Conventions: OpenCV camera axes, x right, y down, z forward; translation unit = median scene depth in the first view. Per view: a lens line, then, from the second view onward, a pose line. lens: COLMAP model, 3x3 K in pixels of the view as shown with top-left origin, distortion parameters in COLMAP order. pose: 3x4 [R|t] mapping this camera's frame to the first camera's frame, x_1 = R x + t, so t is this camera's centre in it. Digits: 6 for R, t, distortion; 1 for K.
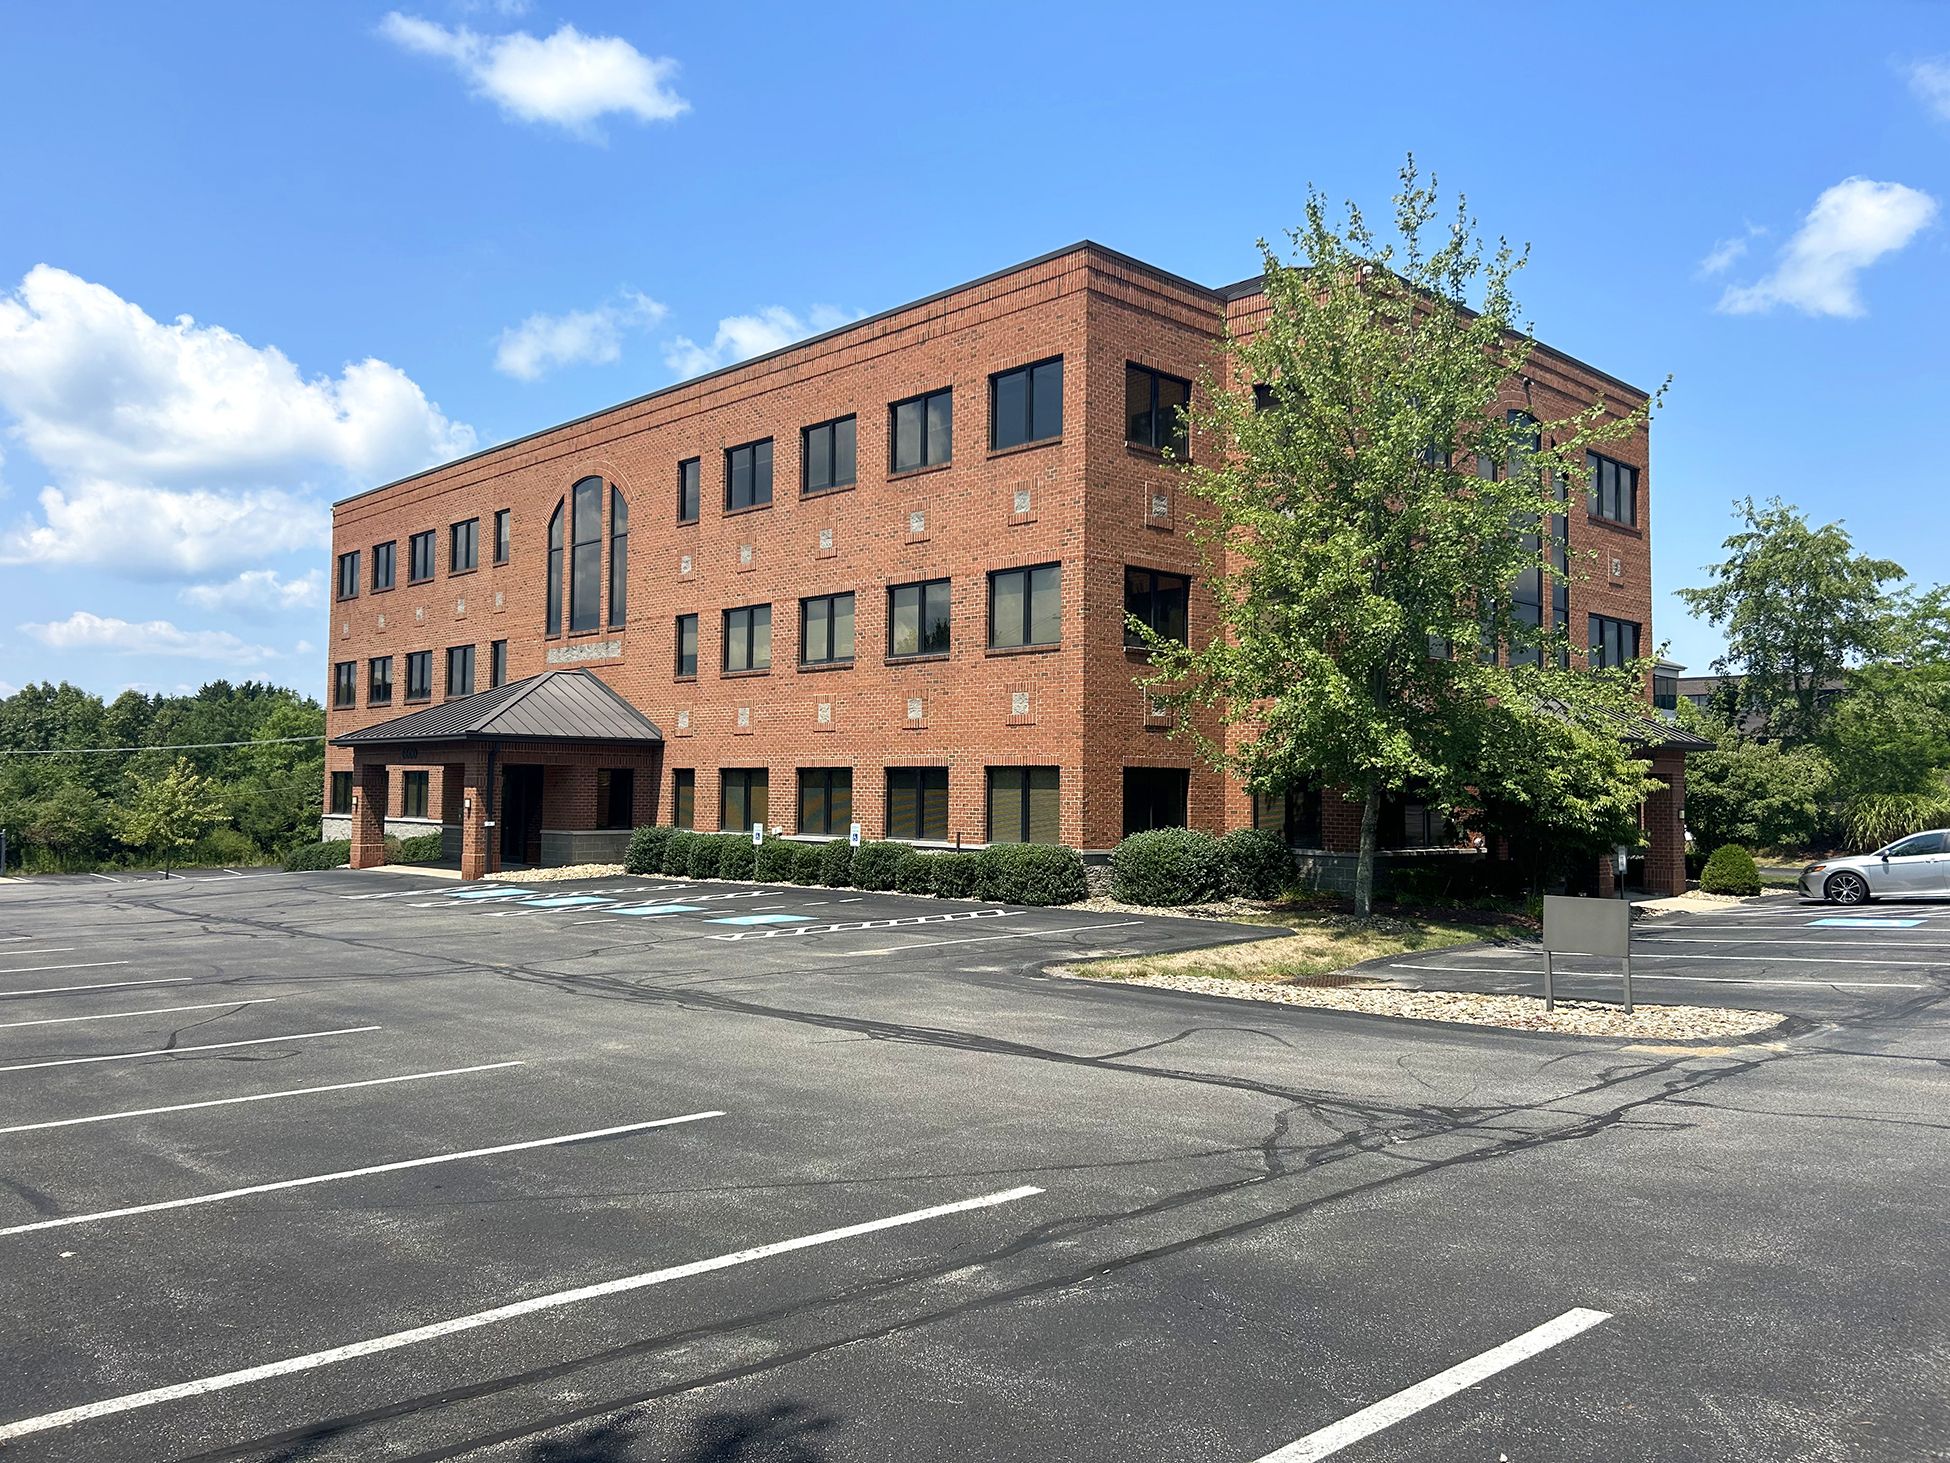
lens RADIAL K [[1471.7, 0, 982.3], [0, 1471.7, 741.0], [0, 0, 1]] dist [0.043049, -0.023115]
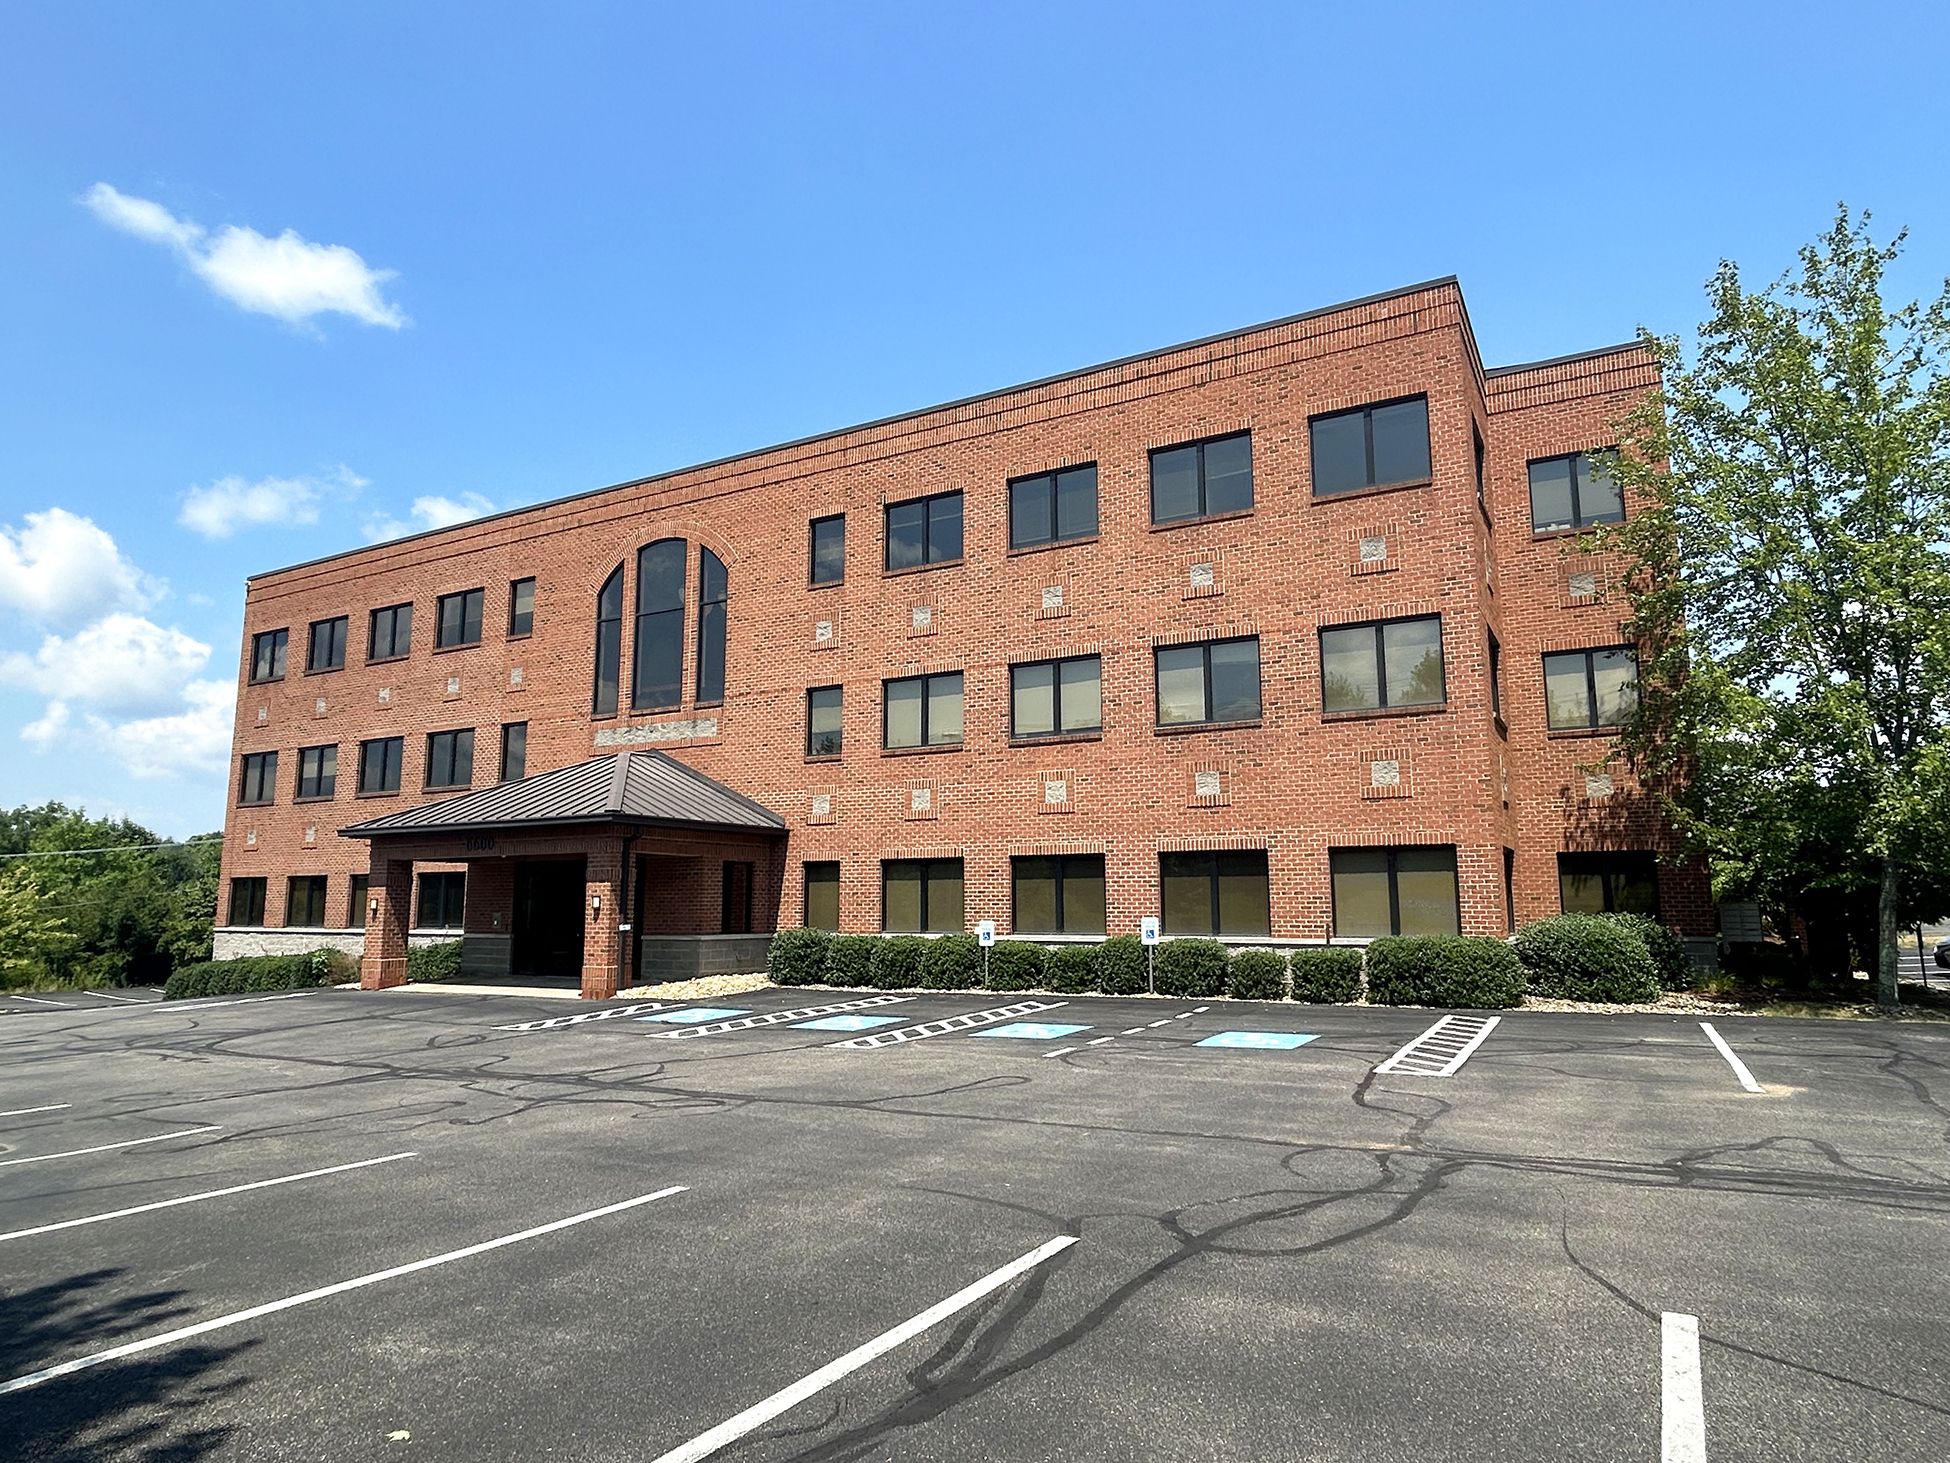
lens RADIAL K [[1189.2, 0, 969.5], [0, 1189.2, 720.1], [0, 0, 1]] dist [0.010344, 0.007269]
pose [[0.963379, 0.021858, 0.267252, -0.308881], [0.008203, 0.993803, -0.110852, 0.014906], [-0.268019, 0.108984, 0.957229, 0.293611]]
